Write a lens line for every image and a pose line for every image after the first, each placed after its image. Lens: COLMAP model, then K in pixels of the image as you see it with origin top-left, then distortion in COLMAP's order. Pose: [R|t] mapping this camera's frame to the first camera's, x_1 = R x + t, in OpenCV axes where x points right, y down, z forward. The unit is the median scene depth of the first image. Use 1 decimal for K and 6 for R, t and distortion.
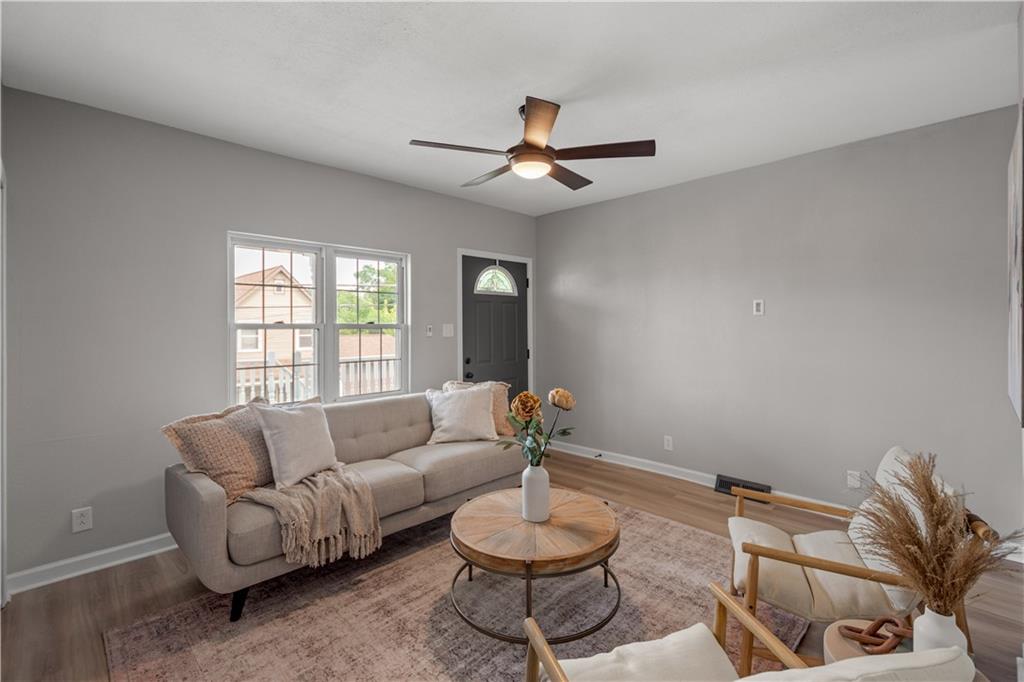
lens RADIAL K [[450.5, 0, 517.1], [0, 450.5, 341.0], [0, 0, 1]] dist [0.074164, -0.000284]
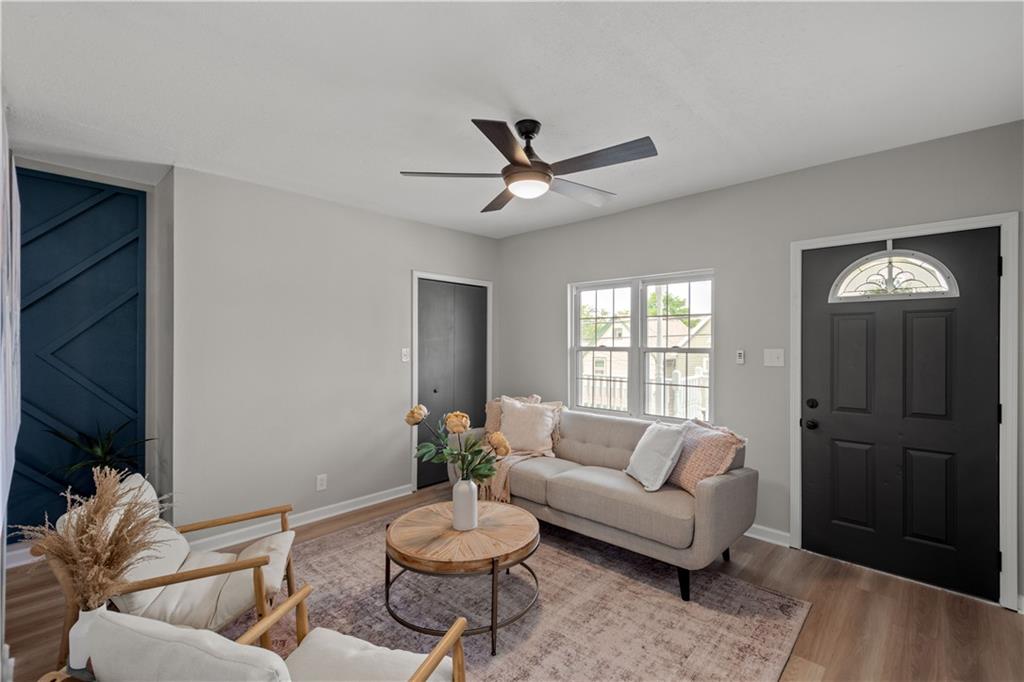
lens RADIAL K [[450.5, 0, 517.1], [0, 450.5, 341.0], [0, 0, 1]] dist [0.074164, -0.000284]
pose [[0.039973, 0.004780, -0.999189, 0.712007], [-0.033205, 0.999443, 0.003453, -0.046735], [0.998649, 0.033040, 0.040110, 0.654003]]
